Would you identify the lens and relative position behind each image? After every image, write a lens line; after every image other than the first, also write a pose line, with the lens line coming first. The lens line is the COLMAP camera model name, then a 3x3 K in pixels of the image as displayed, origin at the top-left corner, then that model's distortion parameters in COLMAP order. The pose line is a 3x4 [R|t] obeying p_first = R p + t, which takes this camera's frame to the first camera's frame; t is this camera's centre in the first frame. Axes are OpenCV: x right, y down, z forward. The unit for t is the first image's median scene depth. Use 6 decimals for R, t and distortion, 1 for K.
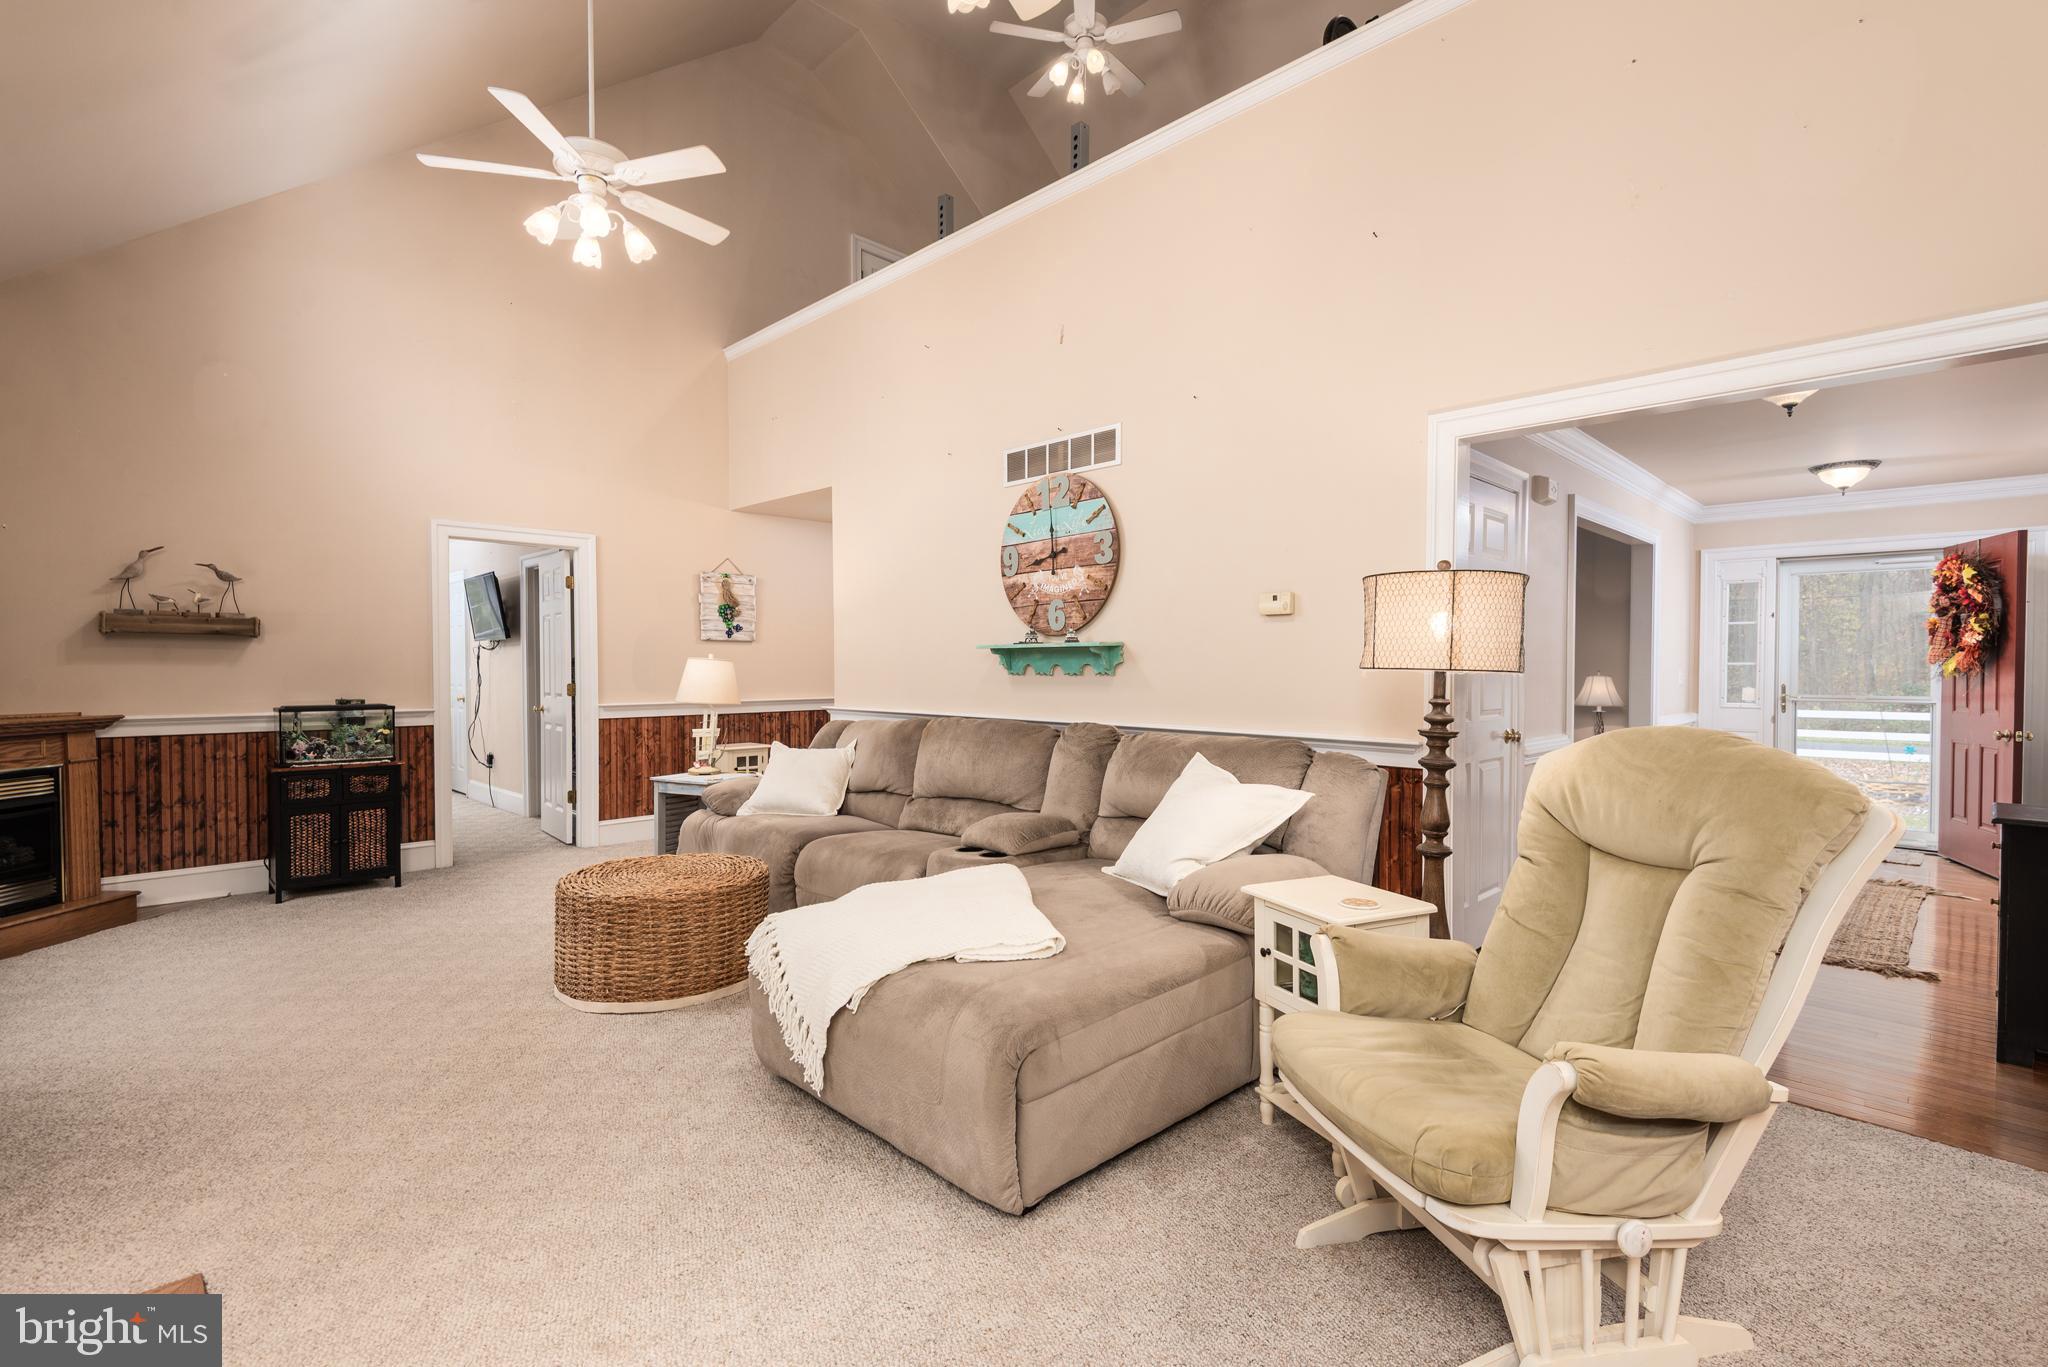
lens RADIAL K [[922.3, 0, 1046.4], [0, 922.3, 688.4], [0, 0, 1]] dist [0.018334, -0.005617]
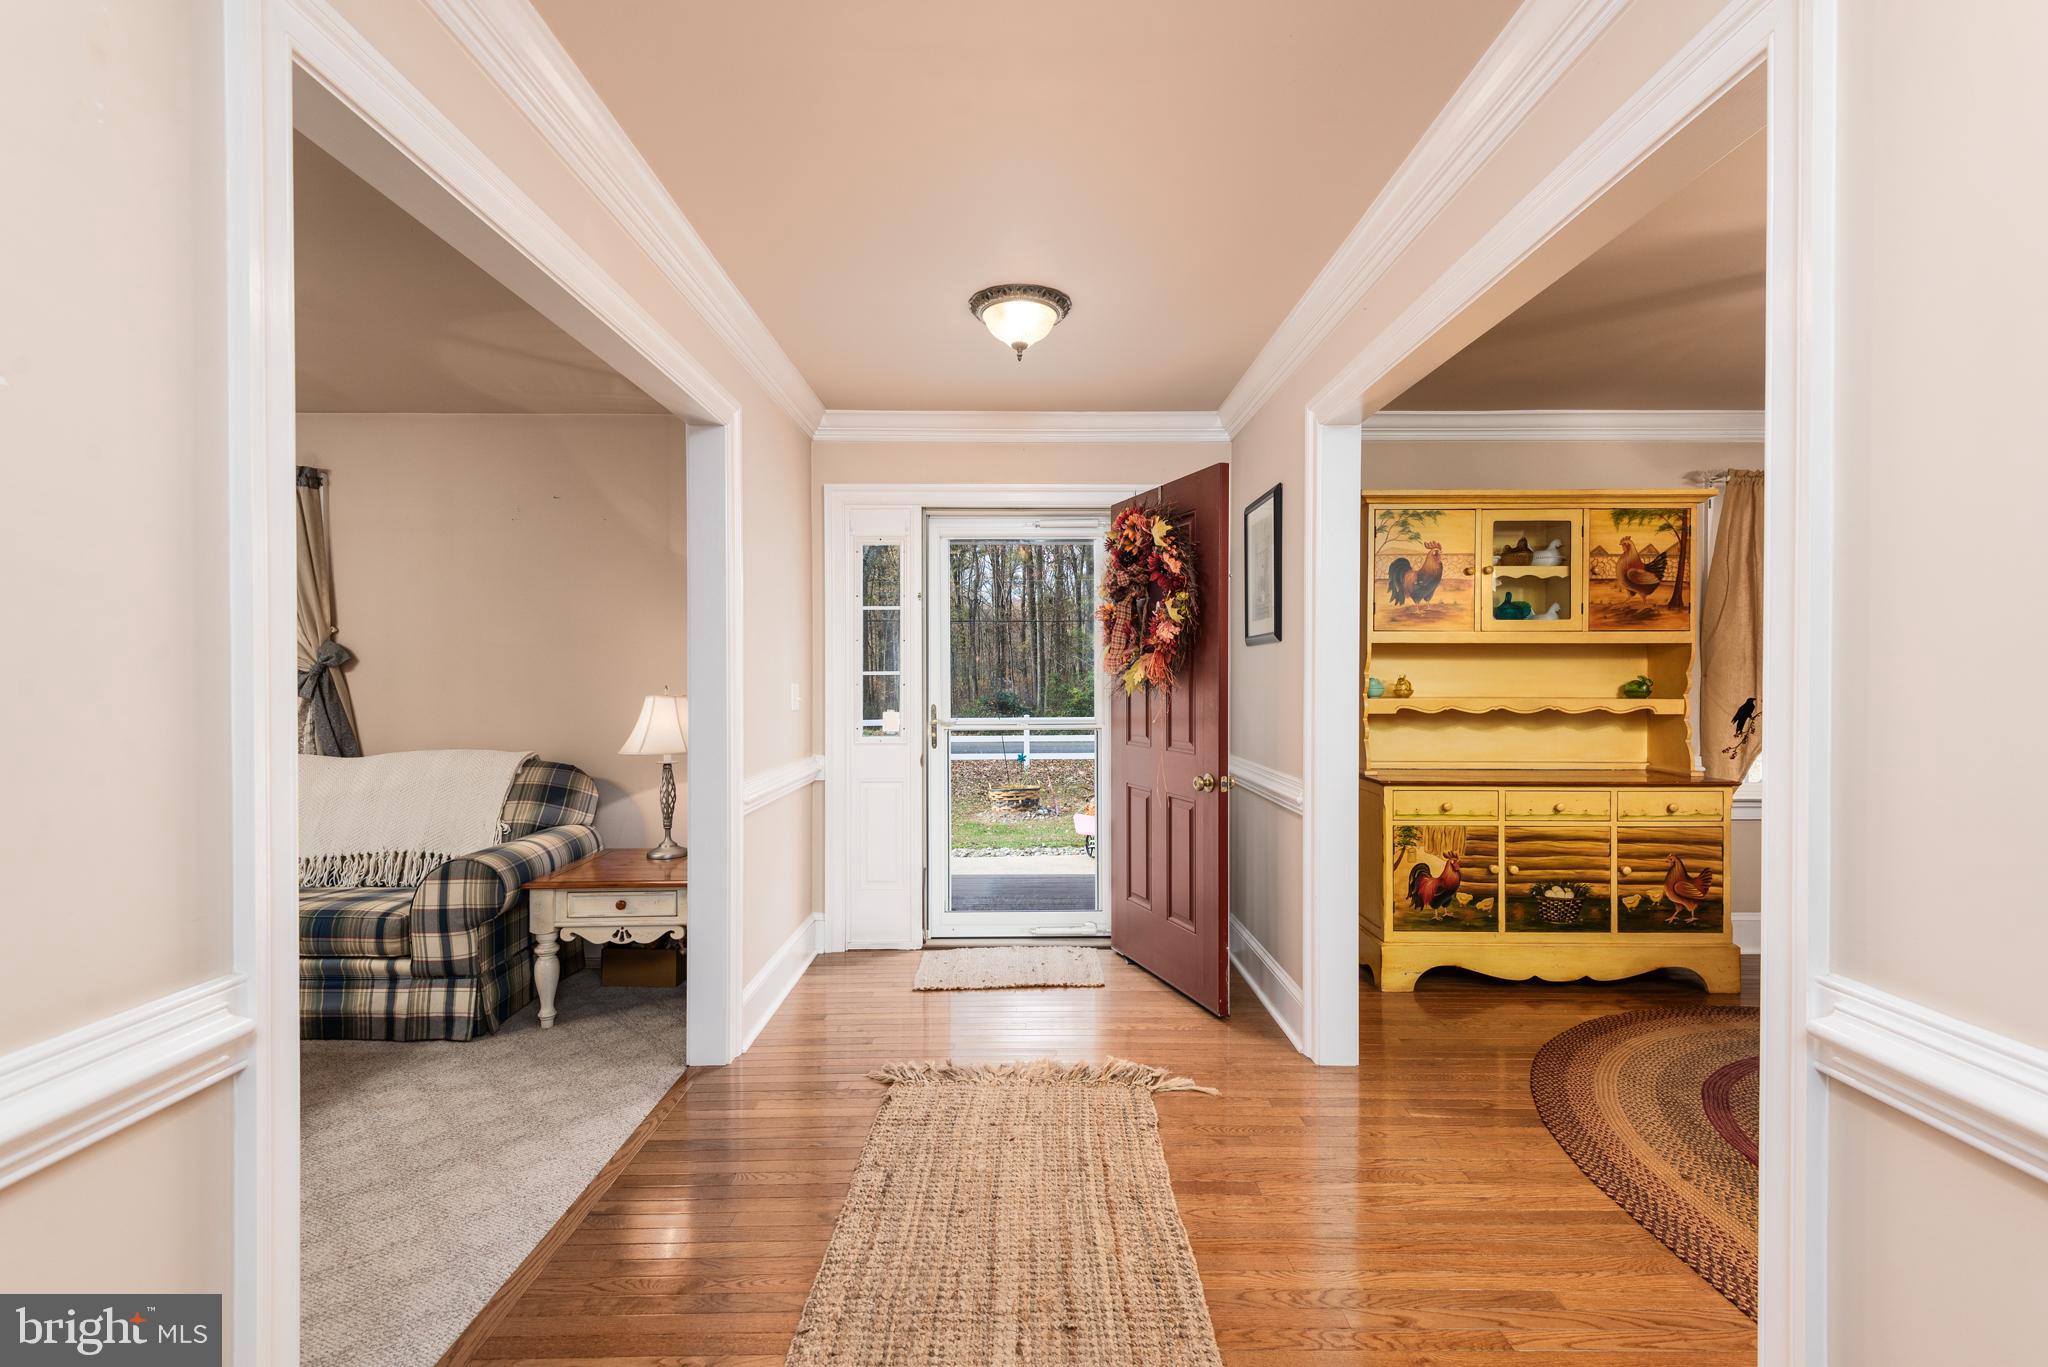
lens RADIAL K [[922.3, 0, 1030.6], [0, 922.3, 687.3], [0, 0, 1]] dist [0.018334, -0.005617]
pose [[0.706094, -0.004331, 0.708105, 0.535024], [0.016609, 0.999807, -0.010446, -0.012073], [-0.707924, 0.019136, 0.706030, 0.693506]]
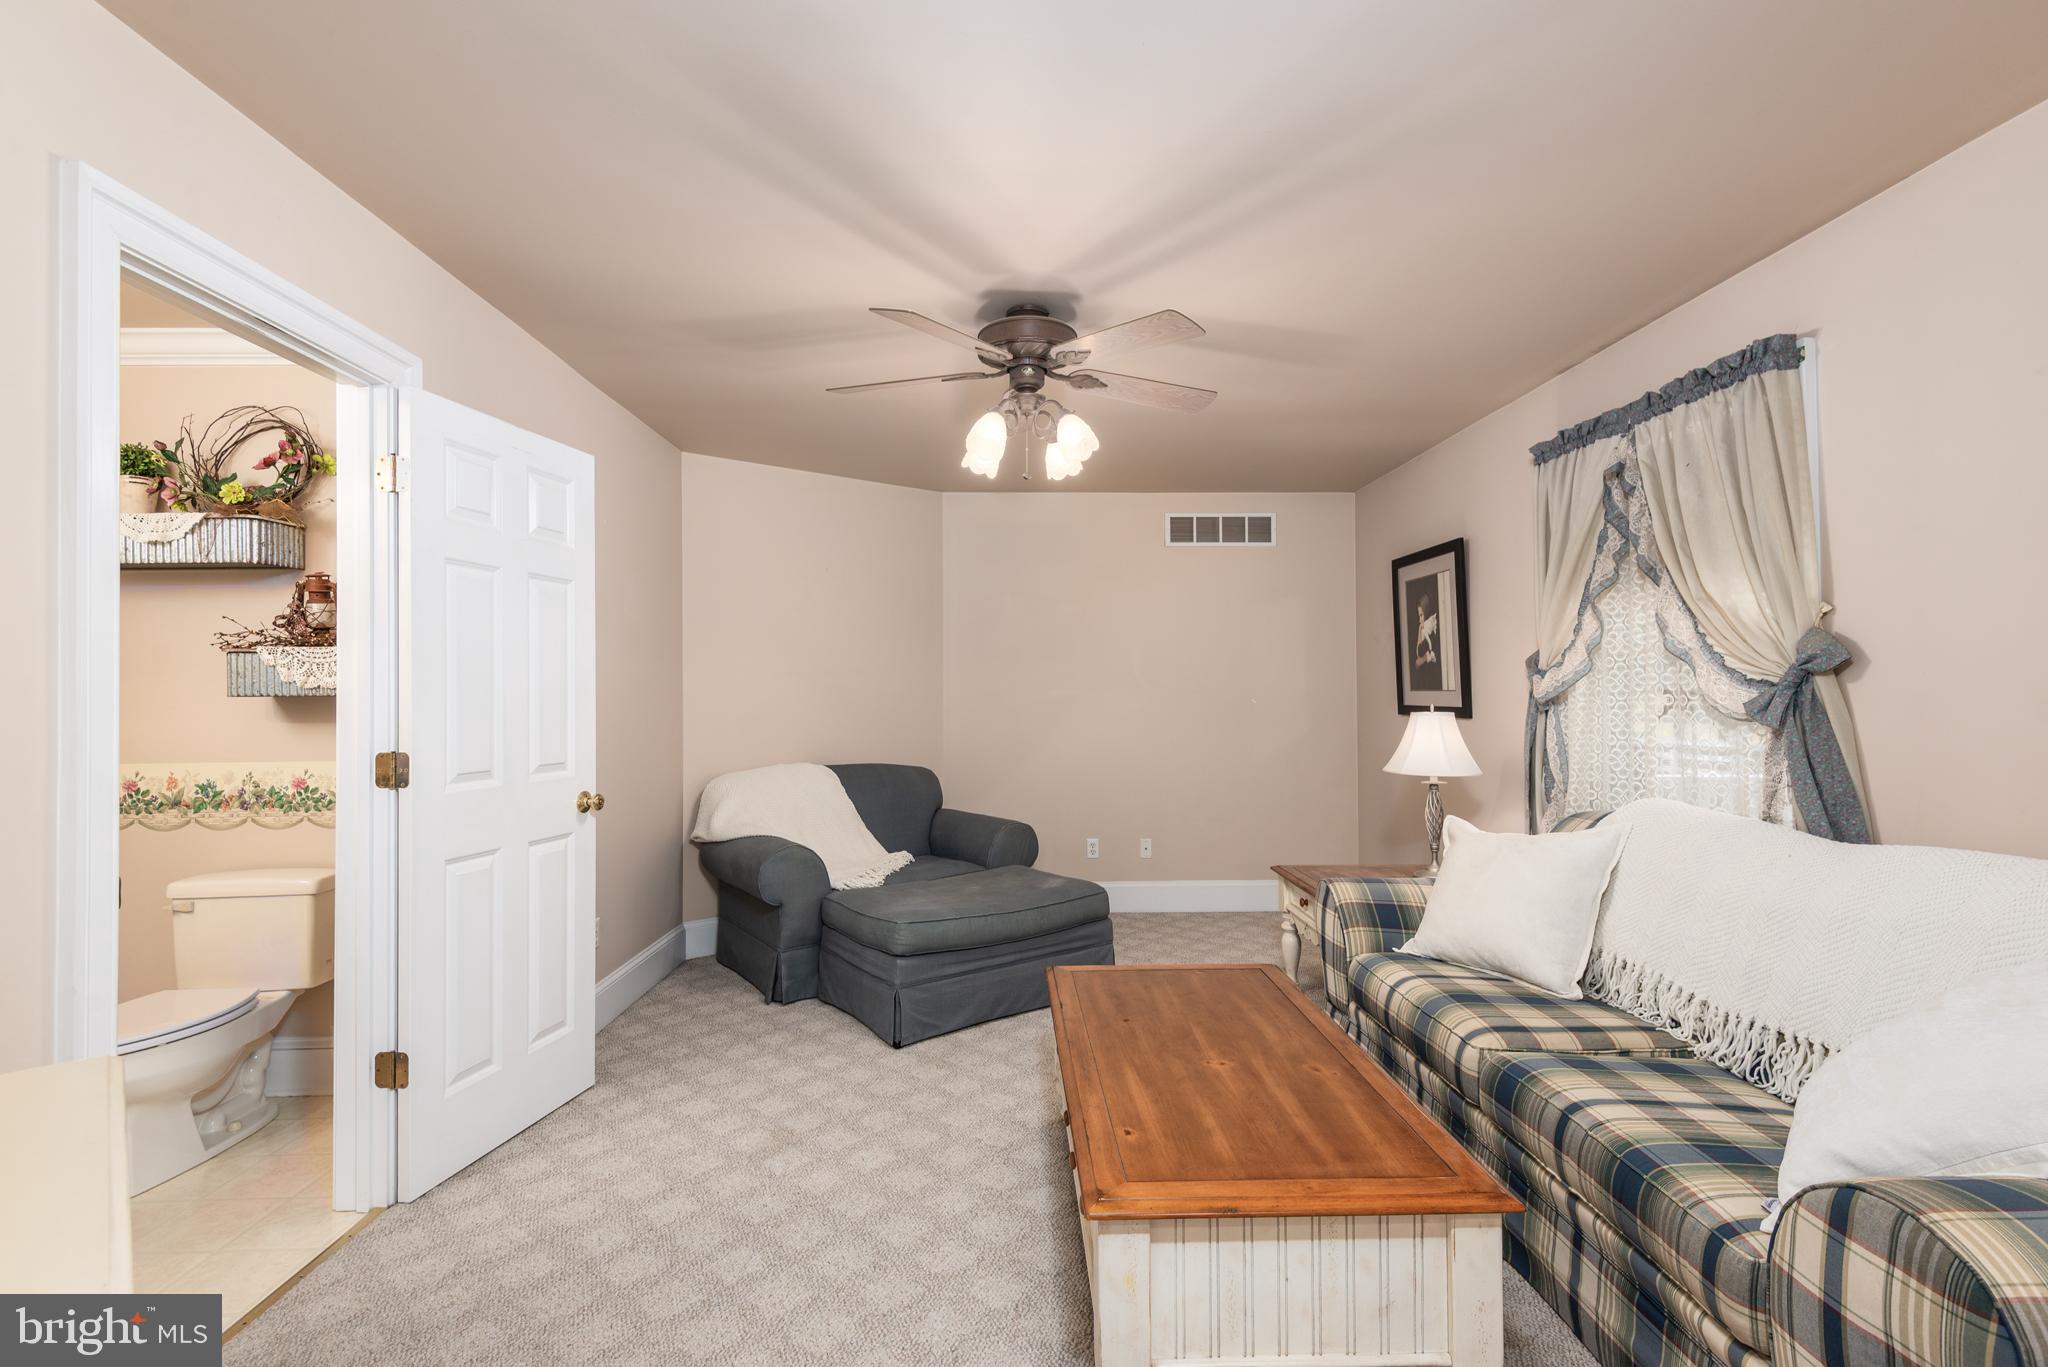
lens RADIAL K [[922.3, 0, 1025.2], [0, 922.3, 687.6], [0, 0, 1]] dist [0.018334, -0.005617]
pose [[0.722193, -0.011091, -0.691602, 0.715488], [-0.013283, 0.999465, -0.029898, -0.022879], [0.691564, 0.030779, 0.721659, 1.100683]]
